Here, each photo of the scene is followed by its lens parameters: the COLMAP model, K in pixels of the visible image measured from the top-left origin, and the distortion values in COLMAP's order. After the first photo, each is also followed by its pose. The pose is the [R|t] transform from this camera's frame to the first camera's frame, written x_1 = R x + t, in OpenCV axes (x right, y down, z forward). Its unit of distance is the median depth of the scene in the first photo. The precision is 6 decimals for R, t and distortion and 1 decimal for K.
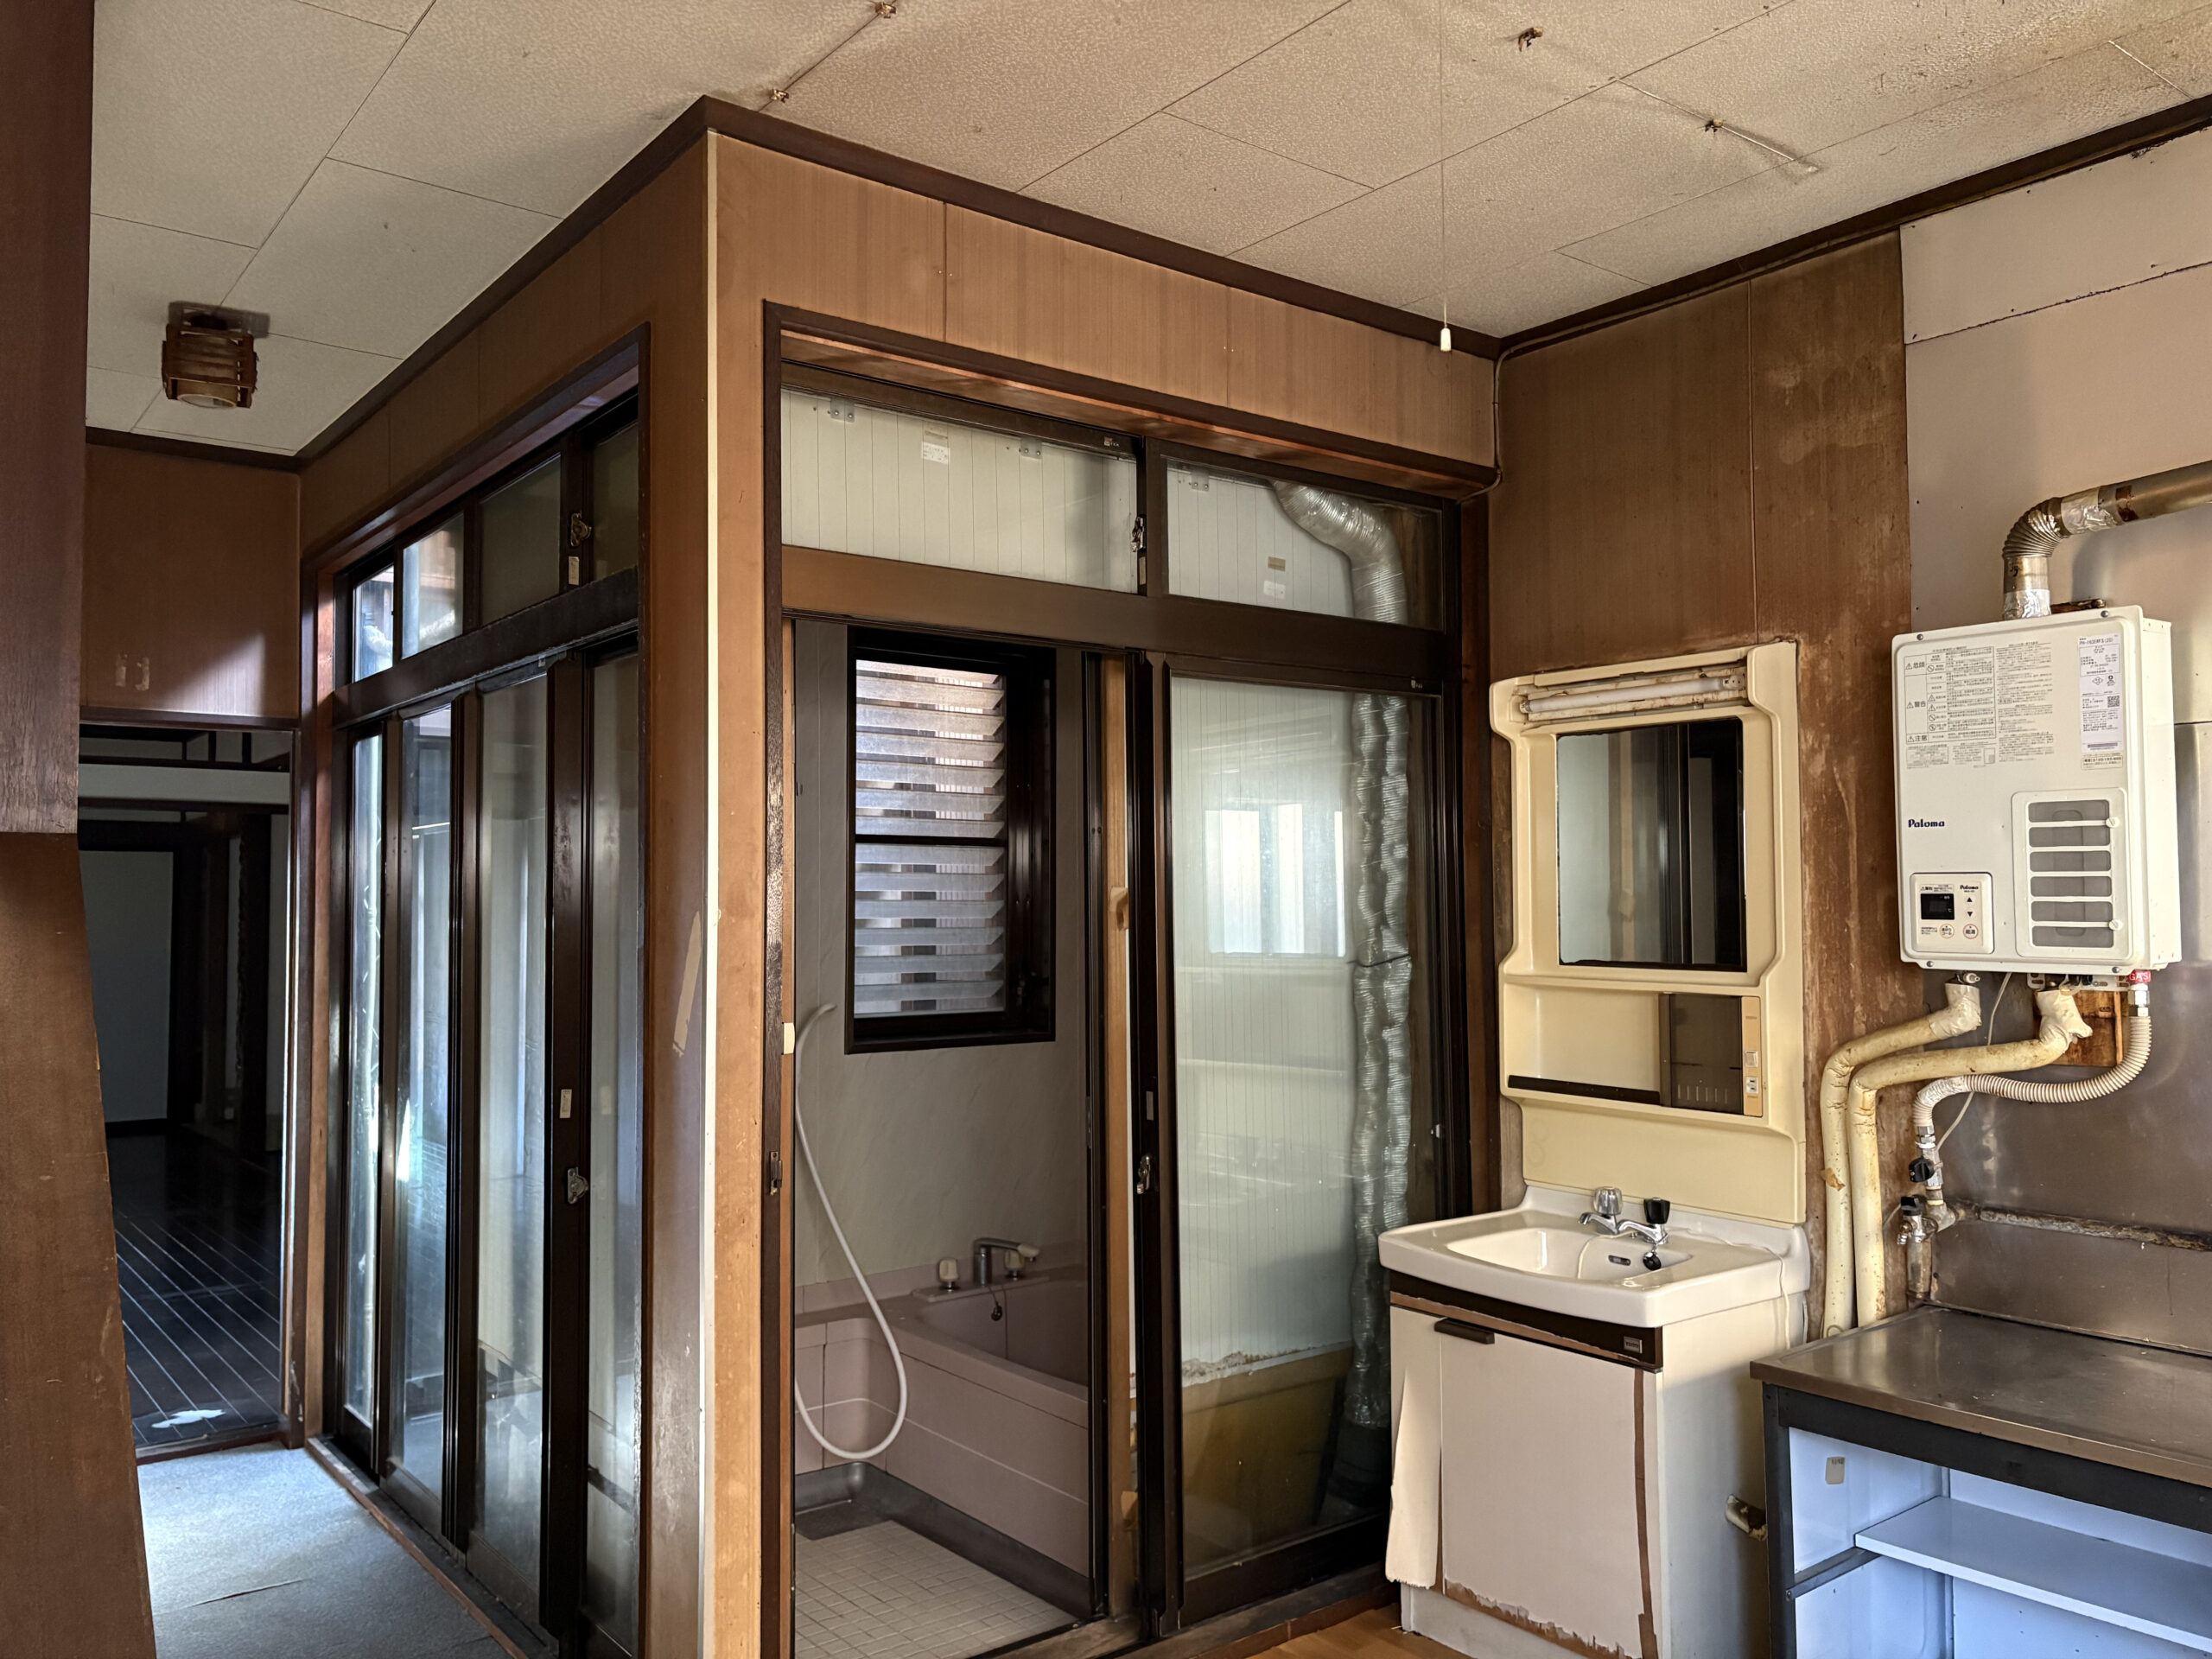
lens RADIAL K [[1667.0, 0, 1107.0], [0, 1667.0, 839.1], [0, 0, 1]] dist [0.054552, -0.058091]
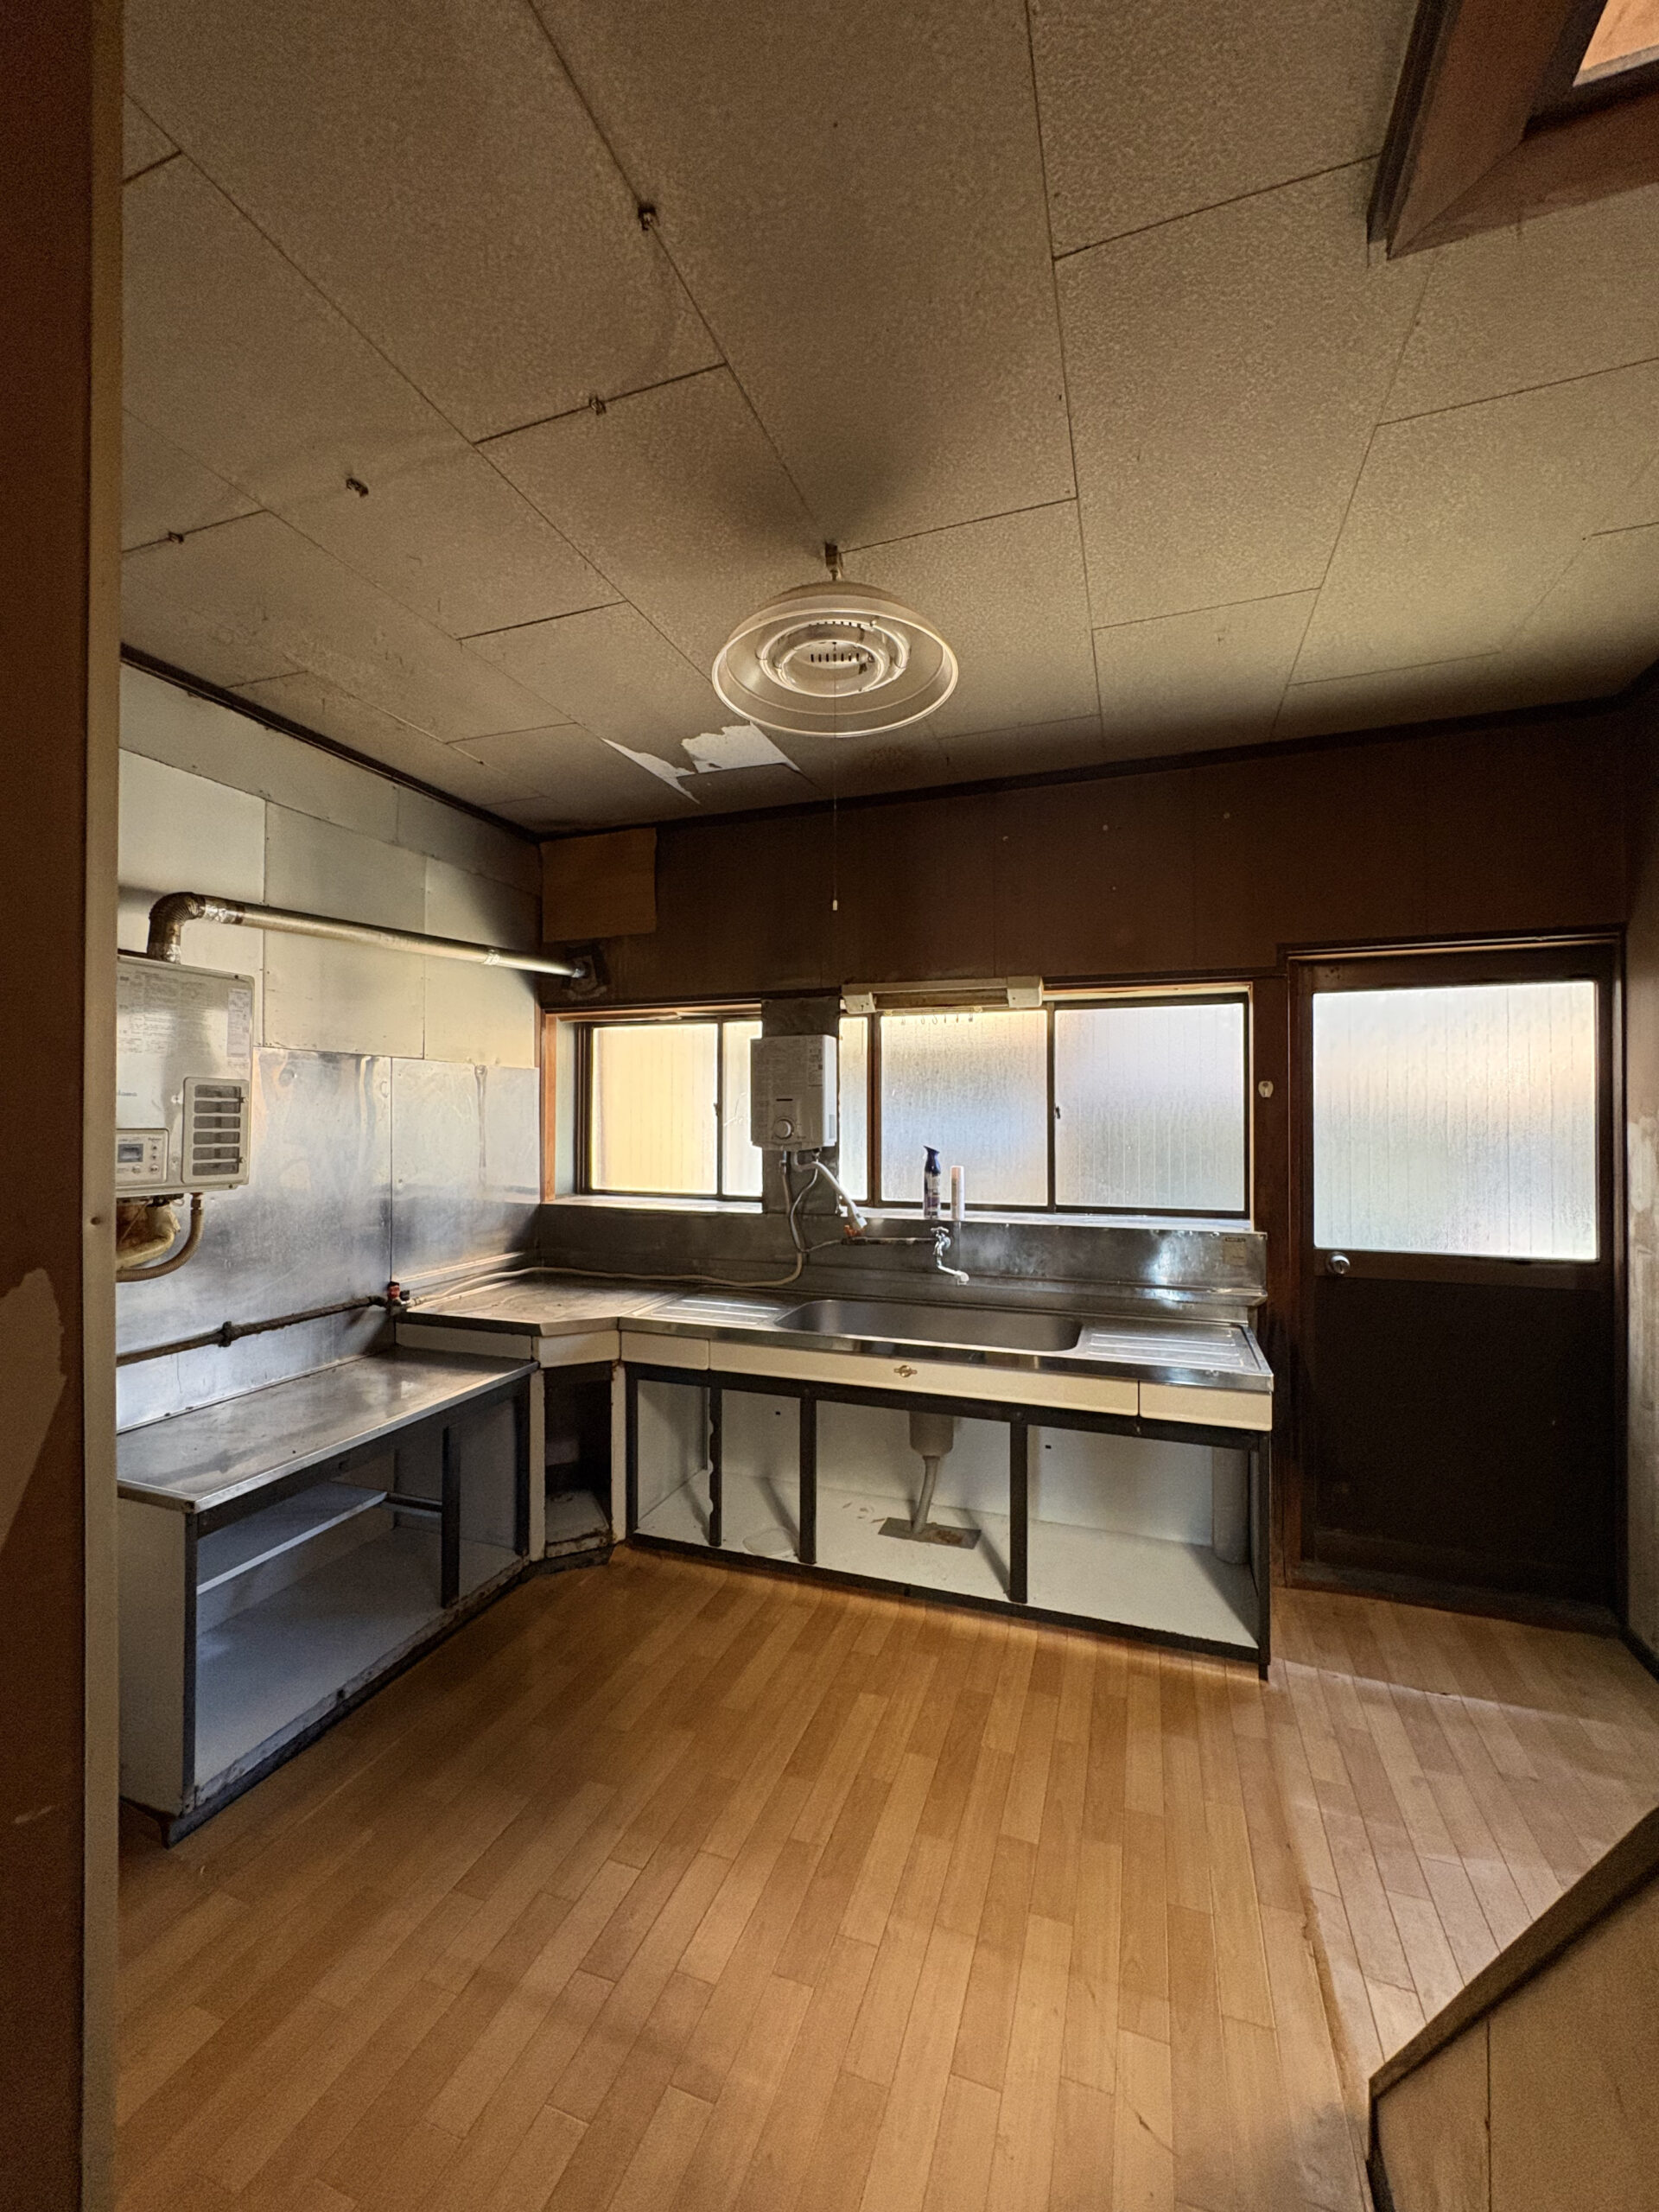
lens RADIAL K [[883.3, 0, 825.0], [0, 883.3, 1104.2], [0, 0, 1]] dist [-0.003129, 0.000601]
pose [[-0.532025, 0.018767, 0.846521, -0.349074], [-0.030315, 0.998691, -0.041193, 0.009500], [-0.846186, -0.047577, -0.530759, 0.715381]]
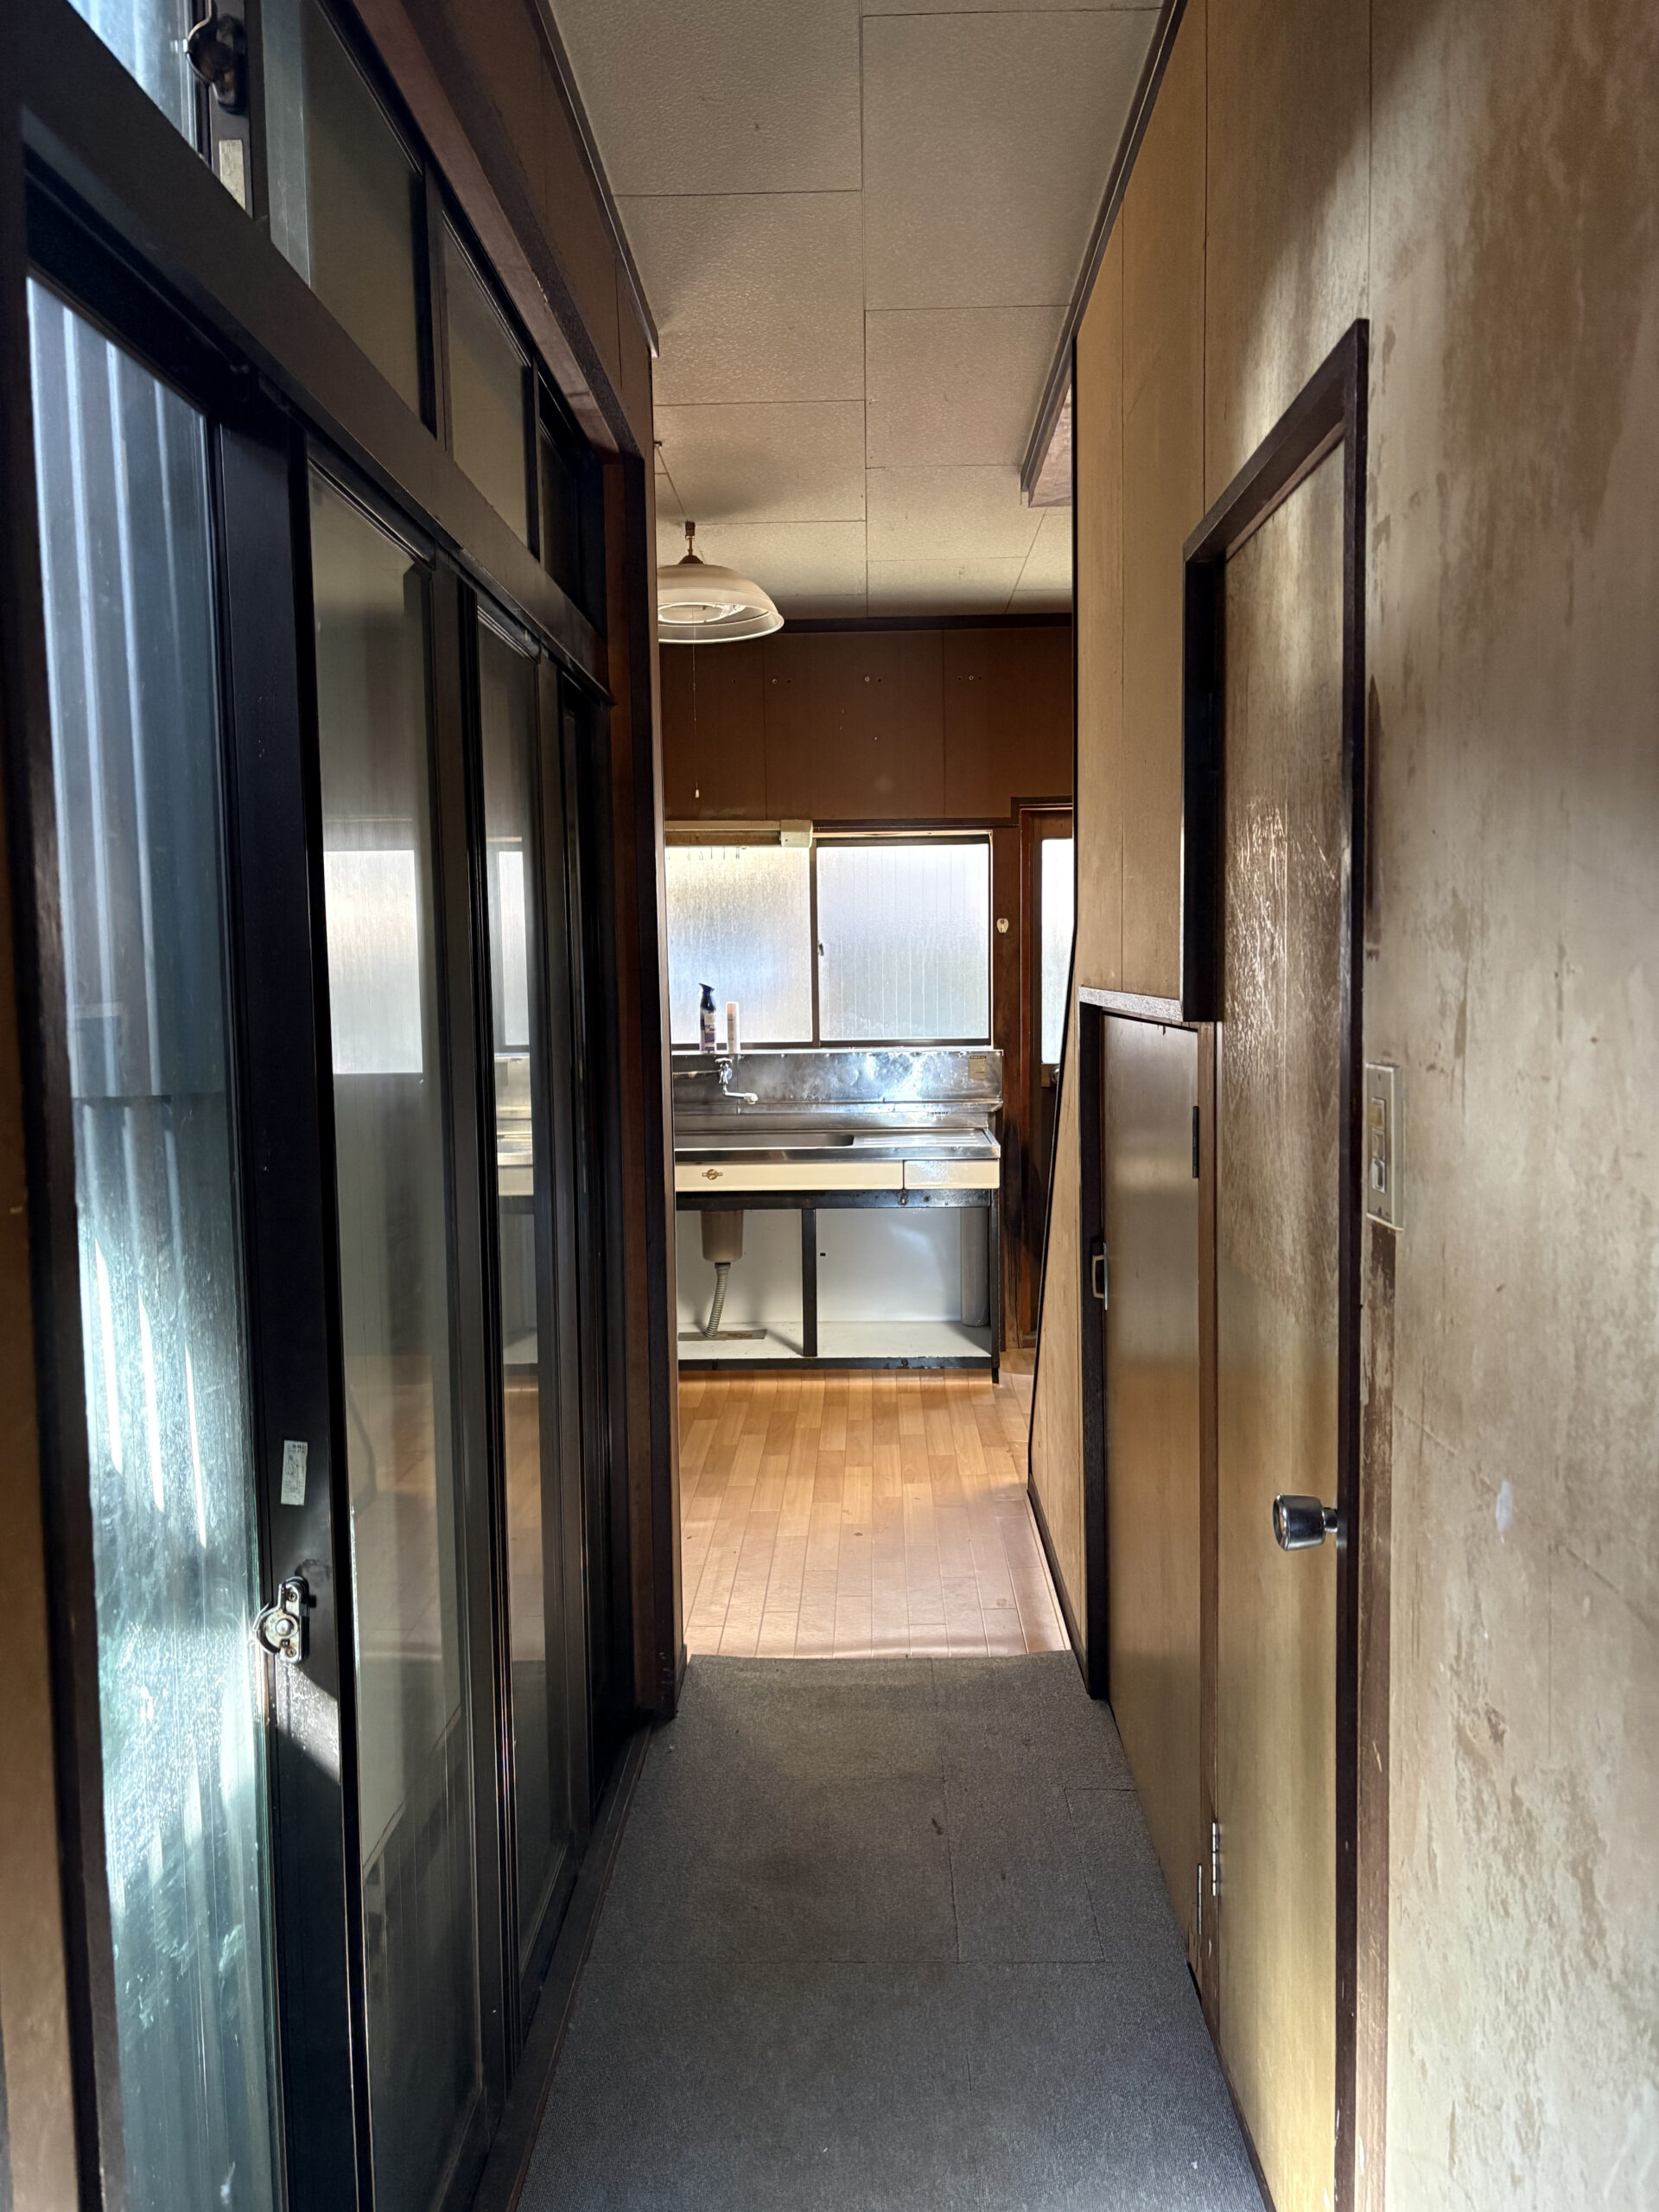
lens RADIAL K [[1667.0, 0, 841.3], [0, 1667.0, 1088.9], [0, 0, 1]] dist [0.054552, -0.058091]
pose [[-0.774870, -0.029071, 0.631452, -0.658623], [-0.005787, 0.999226, 0.038901, 0.036707], [-0.632094, 0.026489, -0.774439, 1.138960]]
